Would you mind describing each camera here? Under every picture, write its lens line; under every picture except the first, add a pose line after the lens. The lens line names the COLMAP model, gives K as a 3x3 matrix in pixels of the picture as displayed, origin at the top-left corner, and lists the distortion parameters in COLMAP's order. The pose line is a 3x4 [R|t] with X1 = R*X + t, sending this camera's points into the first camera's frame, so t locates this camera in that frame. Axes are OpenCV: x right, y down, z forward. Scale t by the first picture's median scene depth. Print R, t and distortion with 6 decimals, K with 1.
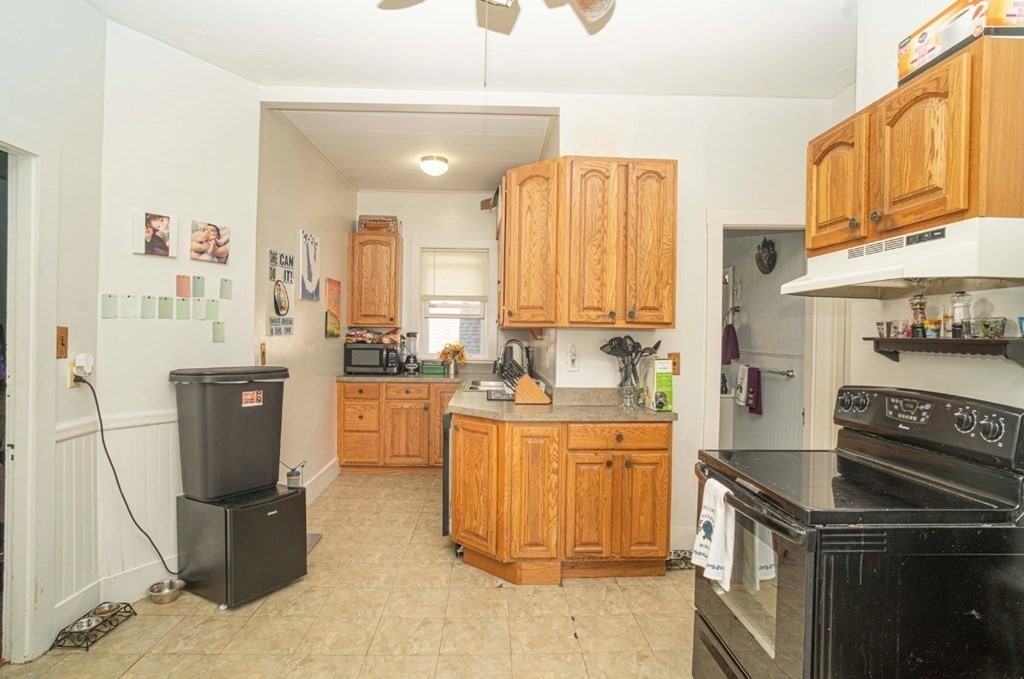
lens RADIAL K [[539.5, 0, 510.1], [0, 539.5, 340.2], [0, 0, 1]] dist [-0.026926, 0.005187]
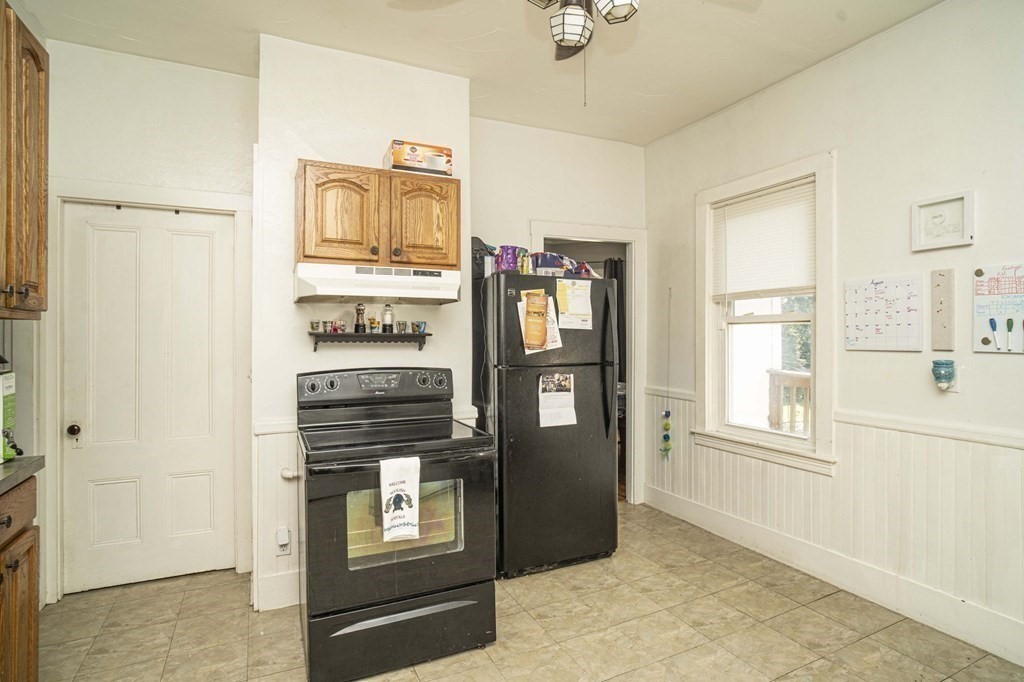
lens RADIAL K [[539.5, 0, 512.9], [0, 539.5, 335.5], [0, 0, 1]] dist [-0.026926, 0.005187]
pose [[-0.420851, -0.007816, 0.907096, -0.455388], [0.006111, 0.999916, 0.011451, -0.007021], [-0.907109, 0.010362, -0.420768, 0.751257]]
